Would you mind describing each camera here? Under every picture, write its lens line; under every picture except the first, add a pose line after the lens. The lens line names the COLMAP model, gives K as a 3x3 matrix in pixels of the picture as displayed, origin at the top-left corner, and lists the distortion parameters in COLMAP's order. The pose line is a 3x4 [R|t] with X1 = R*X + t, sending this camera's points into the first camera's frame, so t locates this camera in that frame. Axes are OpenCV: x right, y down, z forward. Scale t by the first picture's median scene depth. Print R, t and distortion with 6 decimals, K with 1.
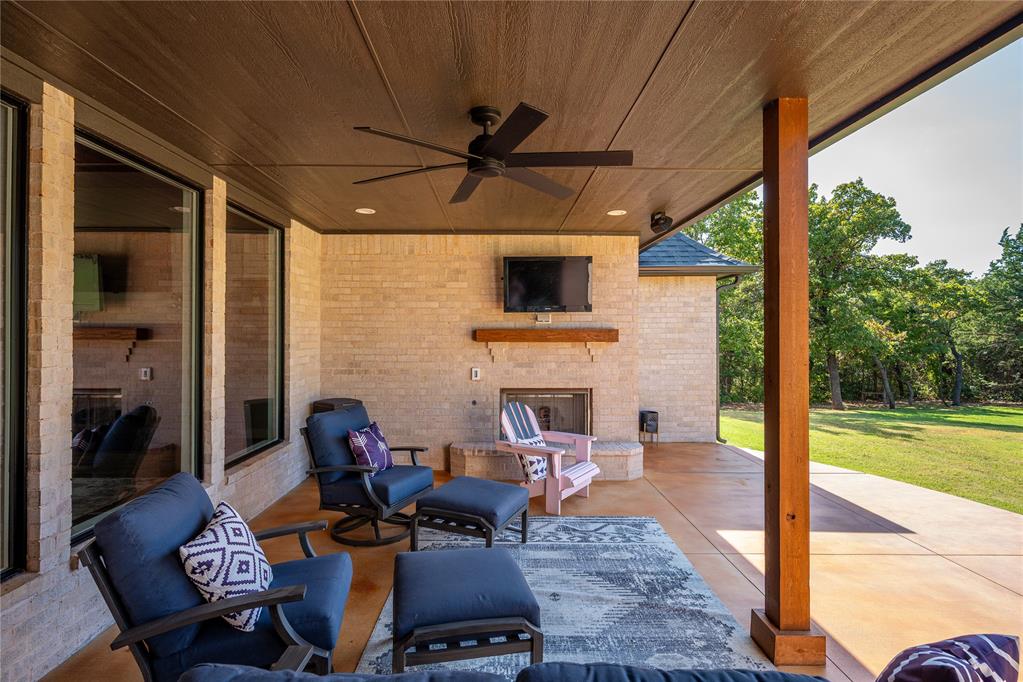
lens RADIAL K [[511.3, 0, 513.4], [0, 511.3, 332.3], [0, 0, 1]] dist [0.000219, -0.000256]
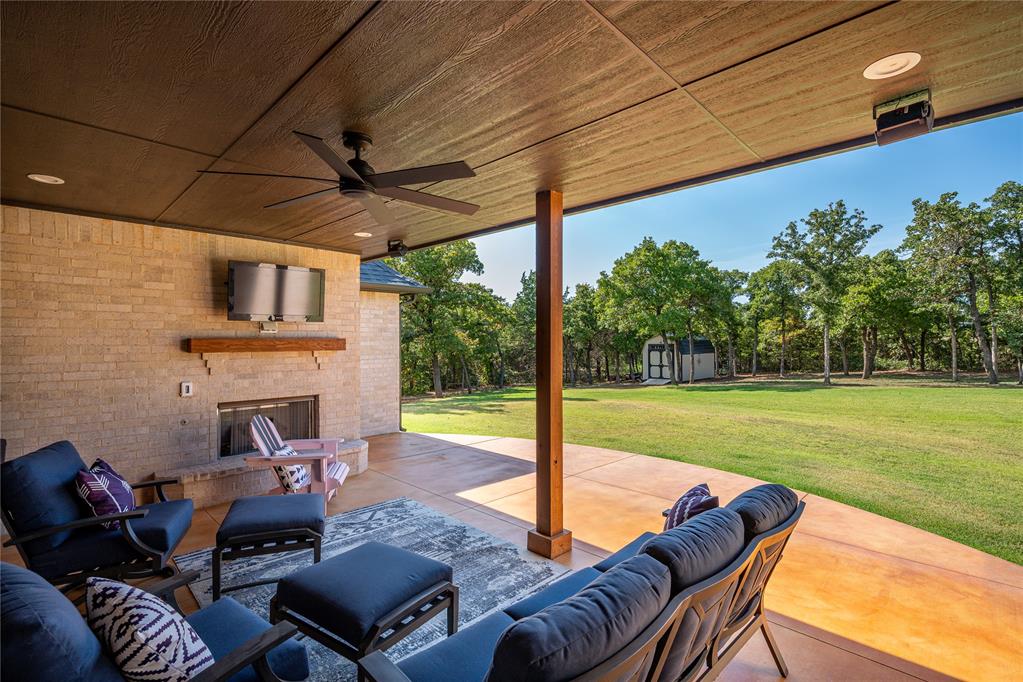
lens RADIAL K [[469.7, 0, 511.7], [0, 469.7, 343.1], [0, 0, 1]] dist [-0.002282, 0.000498]
pose [[0.710205, -0.006711, 0.703963, -0.243183], [-0.000869, 0.999945, 0.010410, -0.006728], [-0.703995, -0.008006, 0.710160, 0.037098]]
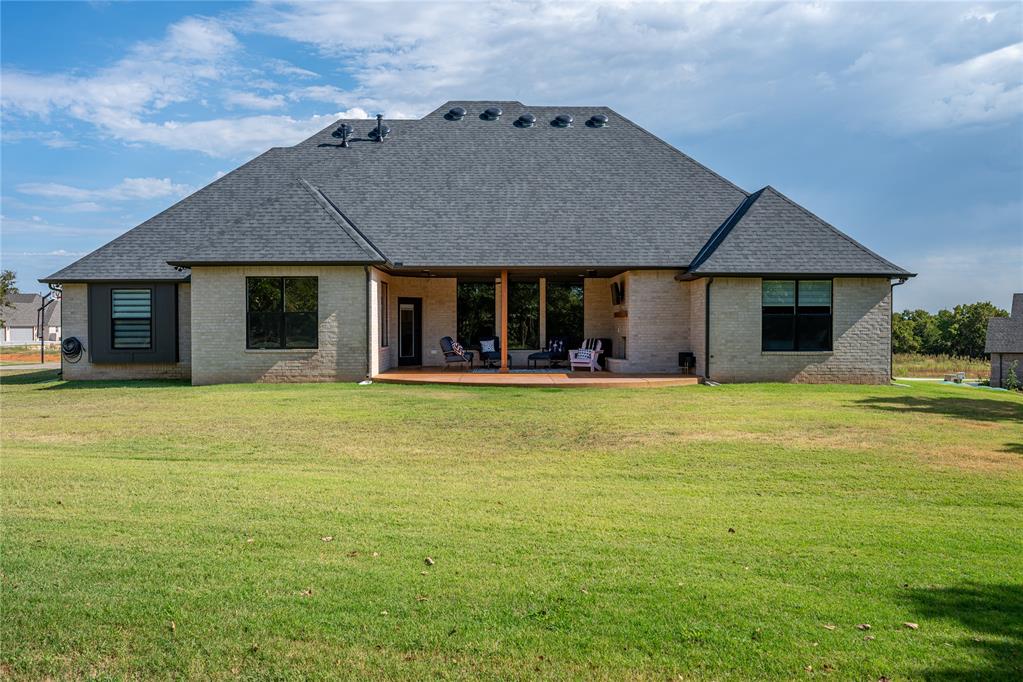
lens RADIAL K [[870.5, 0, 511.2], [0, 870.5, 339.6], [0, 0, 1]] dist [0.000514, 0.000017]
pose [[0.011332, 0.014593, -0.999829, 4.214400], [0.005736, 0.999876, 0.014658, 0.061675], [0.999919, -0.005901, 0.011247, 0.427309]]
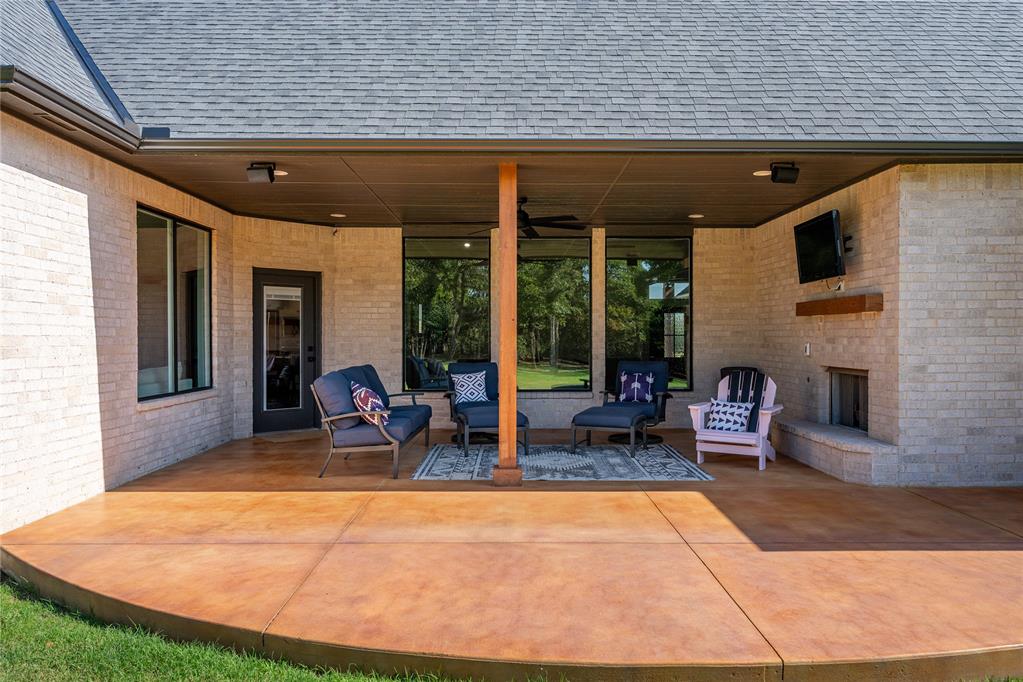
lens RADIAL K [[702.8, 0, 510.8], [0, 702.8, 340.1], [0, 0, 1]] dist [0.000219, -0.001310]
pose [[-0.002148, 0.006193, -0.999979, 1.259702], [0.005553, 0.999965, 0.006181, 0.053349], [0.999982, -0.005539, -0.002182, 0.446602]]
